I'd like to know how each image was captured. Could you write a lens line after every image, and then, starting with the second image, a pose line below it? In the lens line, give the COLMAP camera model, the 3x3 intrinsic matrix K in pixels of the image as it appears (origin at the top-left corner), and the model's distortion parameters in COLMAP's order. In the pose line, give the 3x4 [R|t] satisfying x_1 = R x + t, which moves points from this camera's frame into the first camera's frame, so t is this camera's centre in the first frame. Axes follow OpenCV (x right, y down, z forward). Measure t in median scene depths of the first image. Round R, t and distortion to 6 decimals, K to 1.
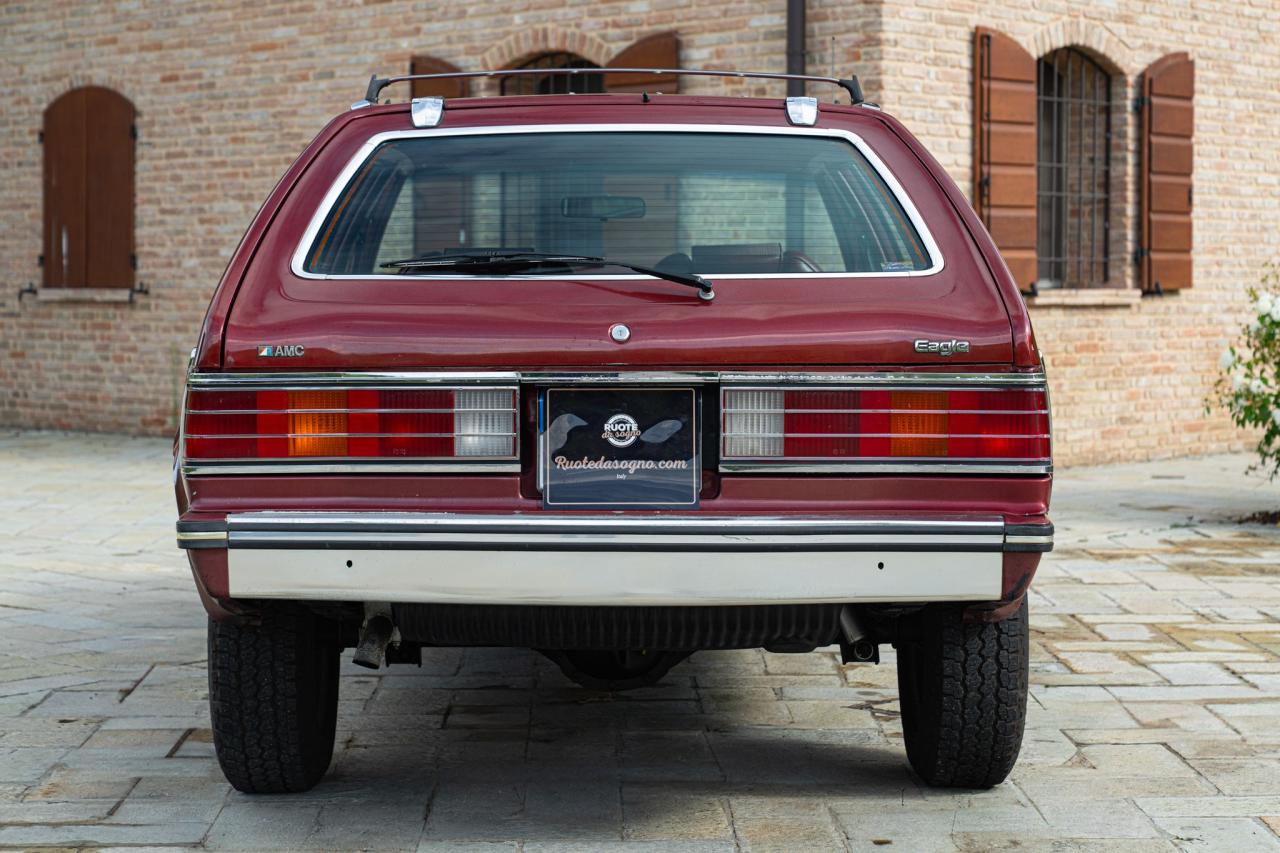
lens RADIAL K [[3177.5, 0, 640.0], [0, 3177.5, 426.5], [0, 0, 1]] dist [0.315751, -0.256028]
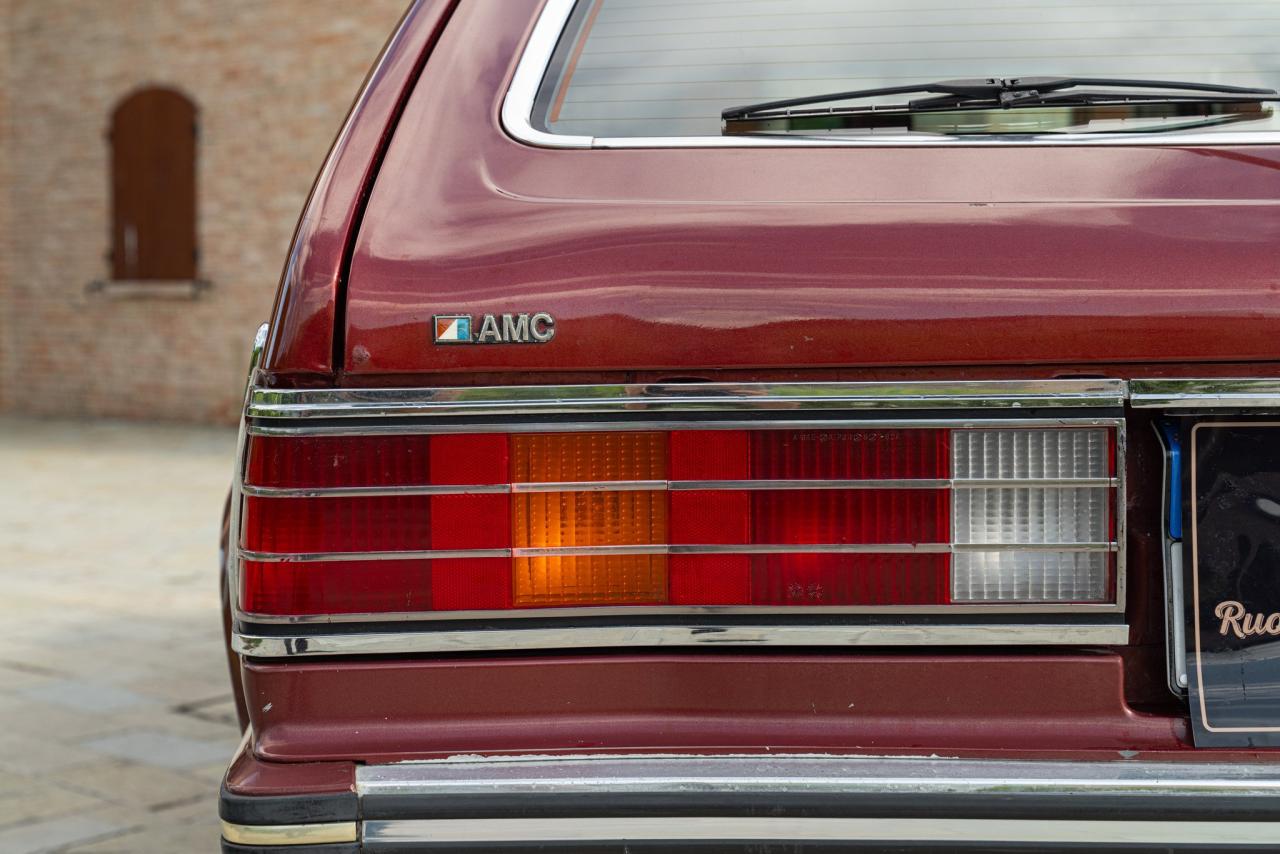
lens RADIAL K [[2057.4, 0, 640.0], [0, 2057.4, 427.0], [0, 0, 1]] dist [0.027773, 0.077781]
pose [[0.998929, -0.006325, 0.045844, -0.106018], [0.005566, 0.999846, 0.016661, -0.015906], [-0.045942, -0.016388, 0.998810, 0.753310]]
